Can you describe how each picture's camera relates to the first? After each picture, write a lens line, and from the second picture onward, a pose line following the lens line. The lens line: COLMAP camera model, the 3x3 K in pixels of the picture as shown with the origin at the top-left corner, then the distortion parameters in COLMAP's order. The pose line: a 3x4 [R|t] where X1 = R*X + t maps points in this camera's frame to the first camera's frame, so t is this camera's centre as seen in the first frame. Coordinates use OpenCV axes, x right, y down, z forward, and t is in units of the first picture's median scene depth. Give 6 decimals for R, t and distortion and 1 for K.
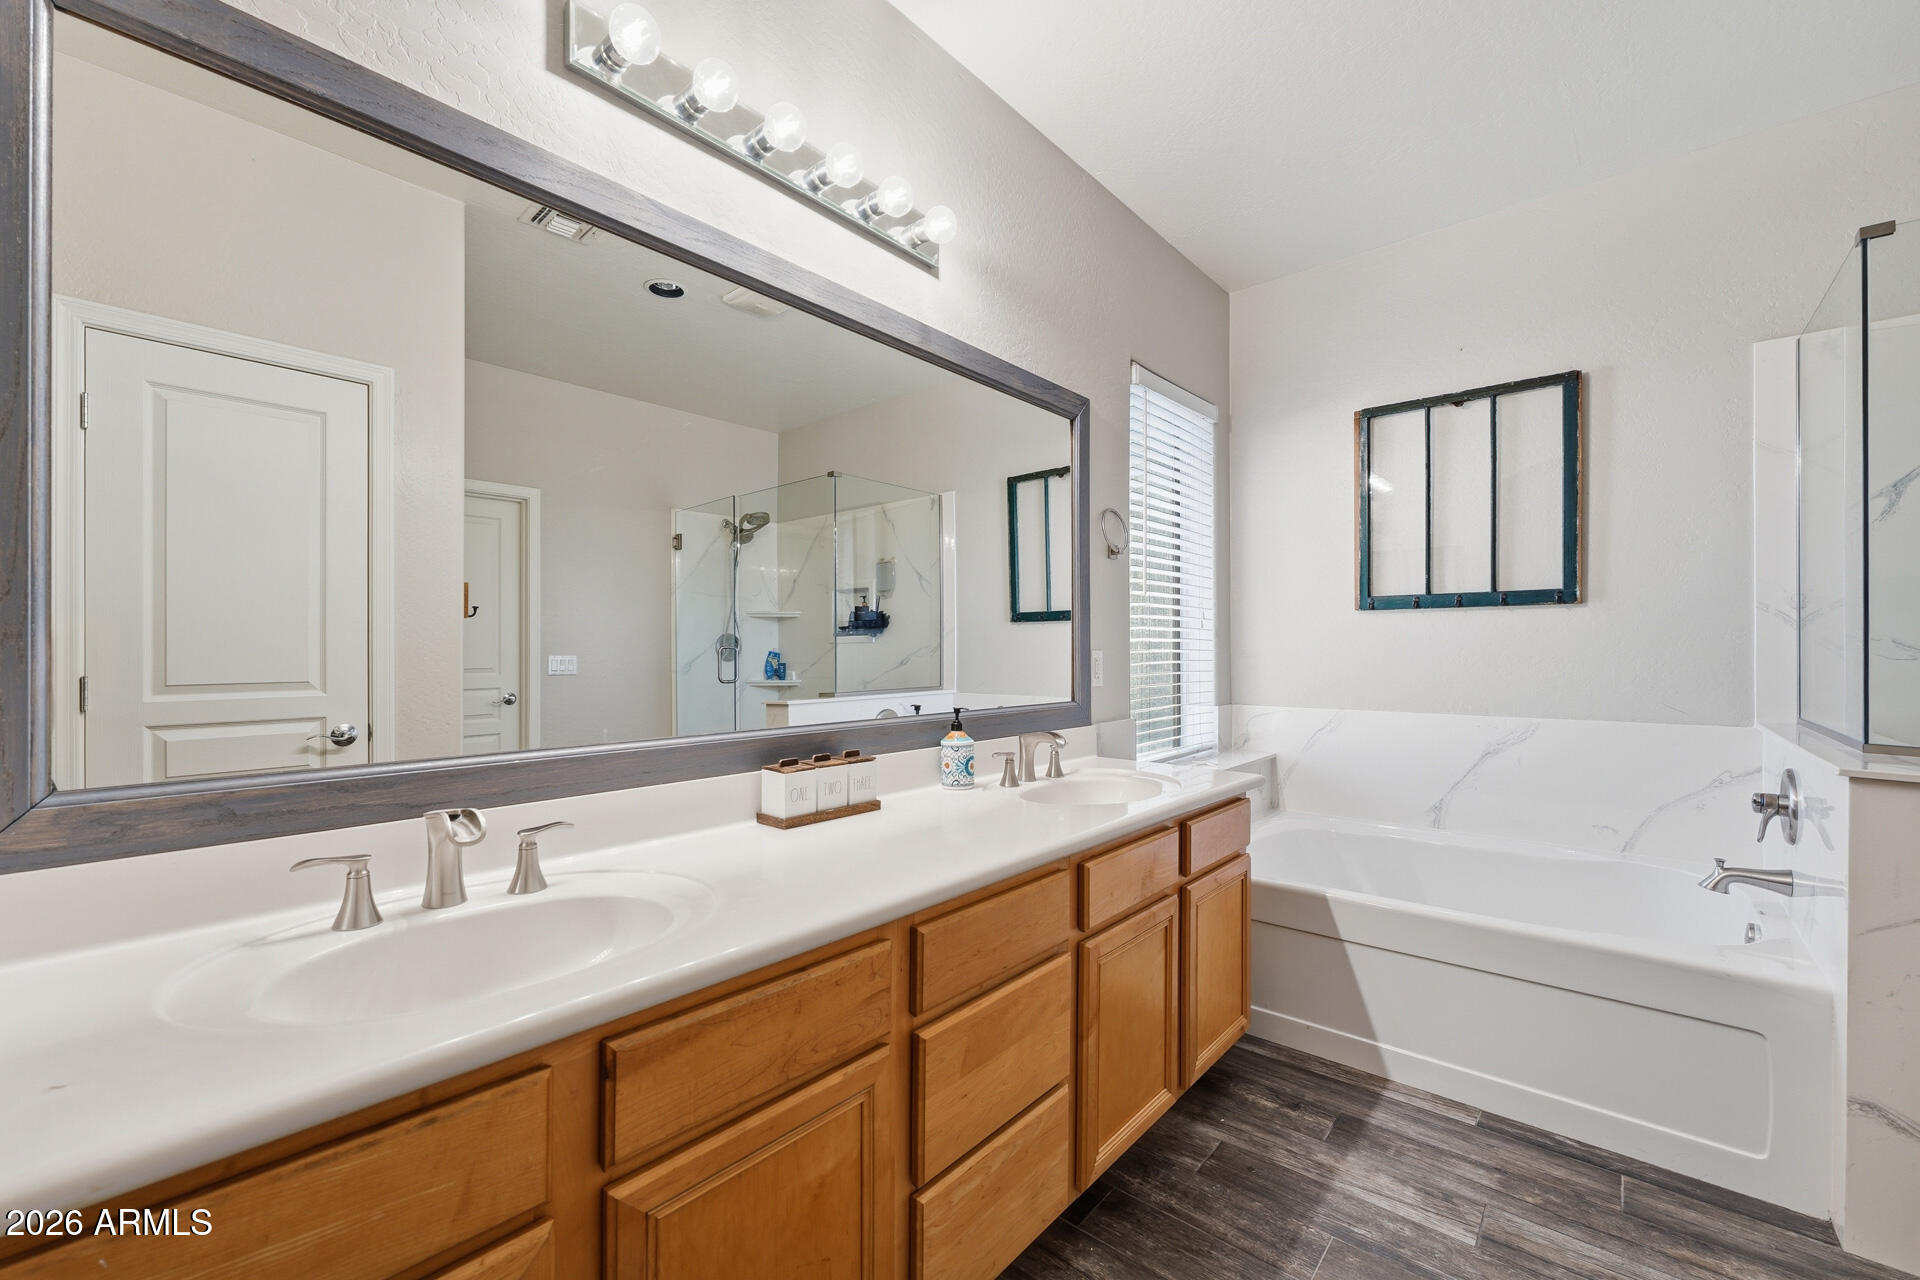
lens RADIAL K [[776.0, 0, 962.8], [0, 776.0, 642.4], [0, 0, 1]] dist [0.000514, 0.000104]
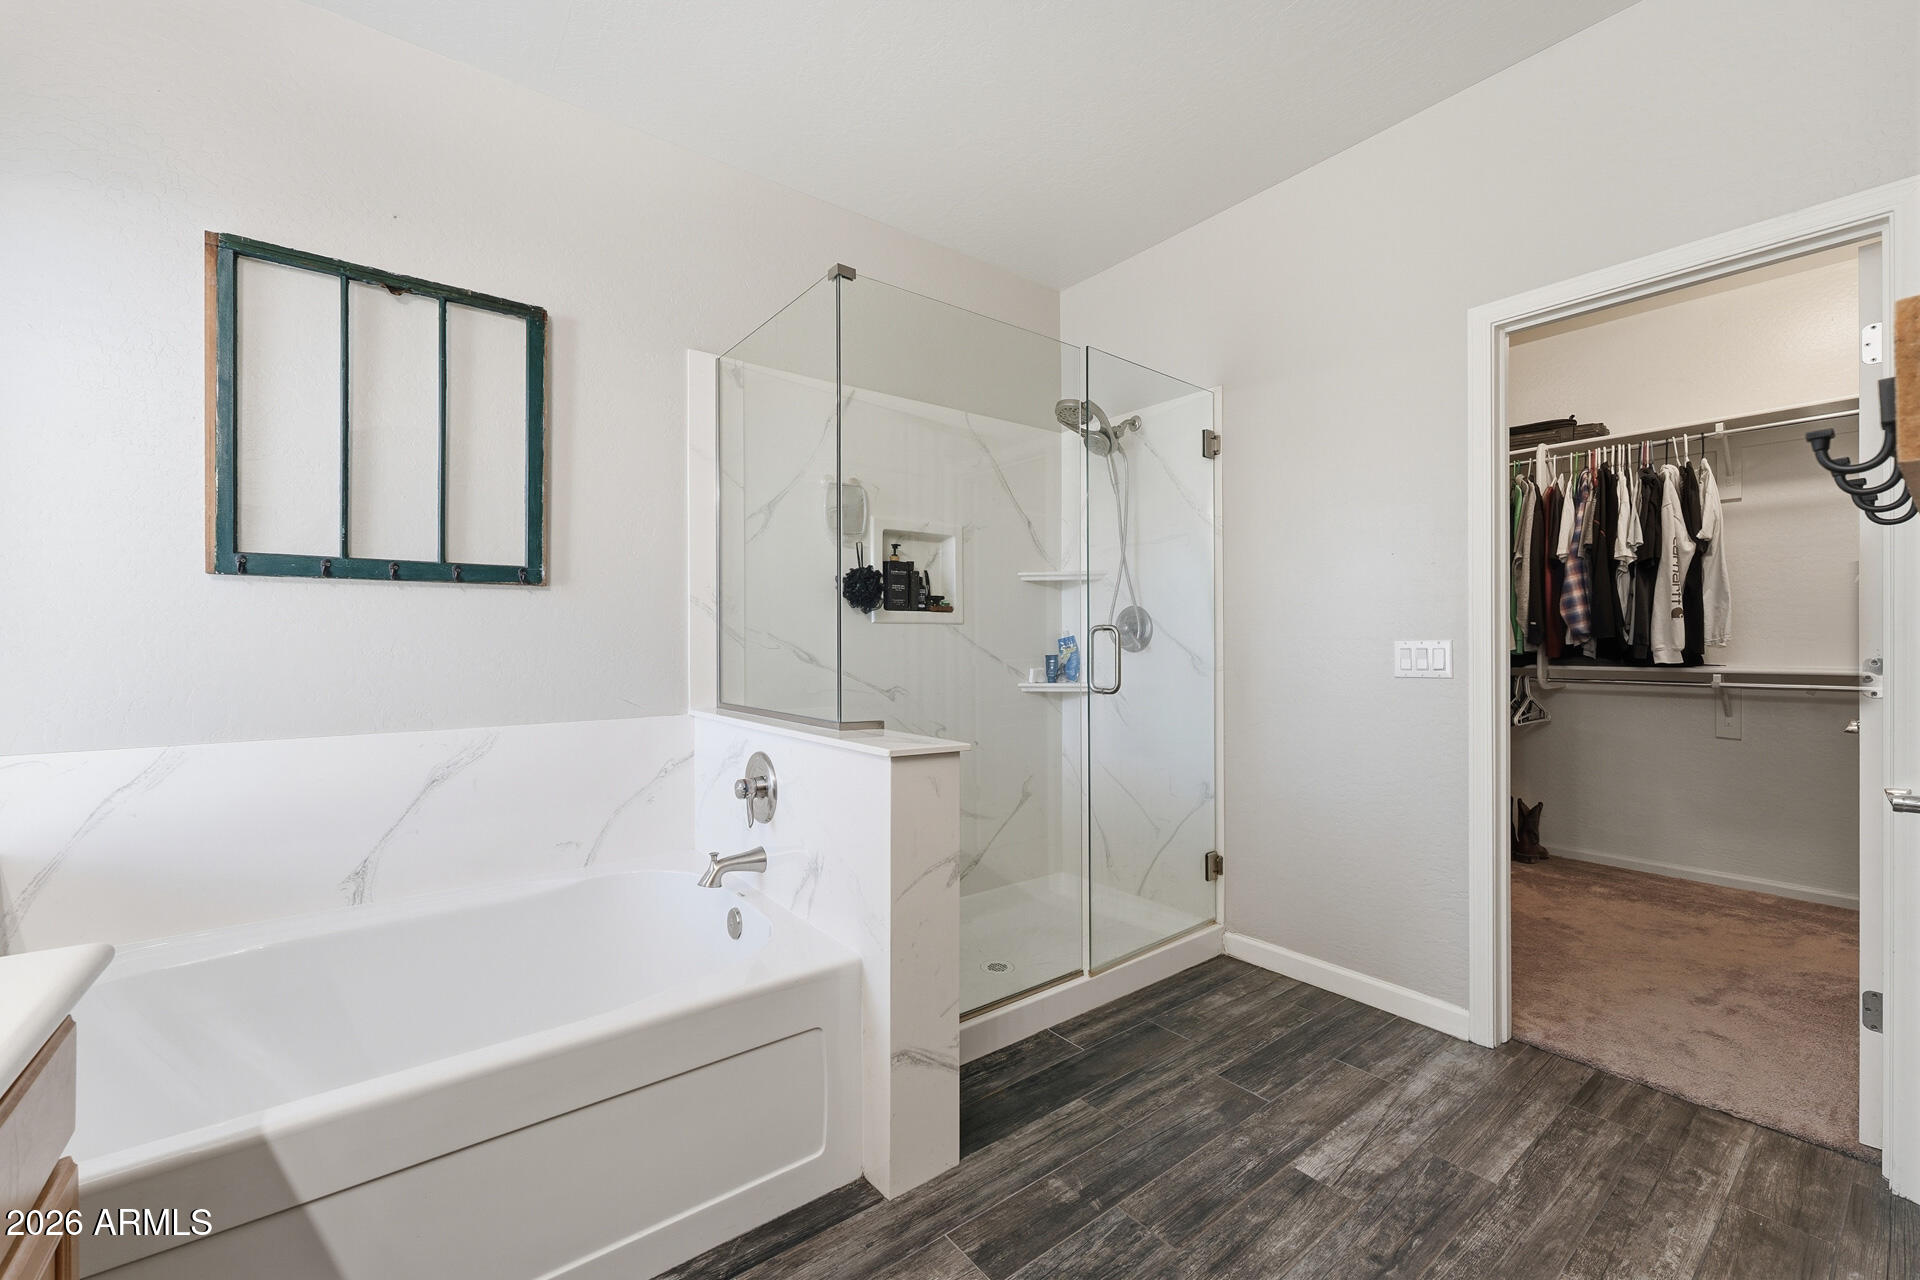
lens RADIAL K [[776.0, 0, 962.8], [0, 776.0, 642.4], [0, 0, 1]] dist [0.000514, 0.000104]
pose [[0.206184, 0.001706, 0.978512, 0.059994], [-0.005512, 0.999985, -0.000582, 0.009116], [-0.978498, -0.005273, 0.206190, 0.370245]]
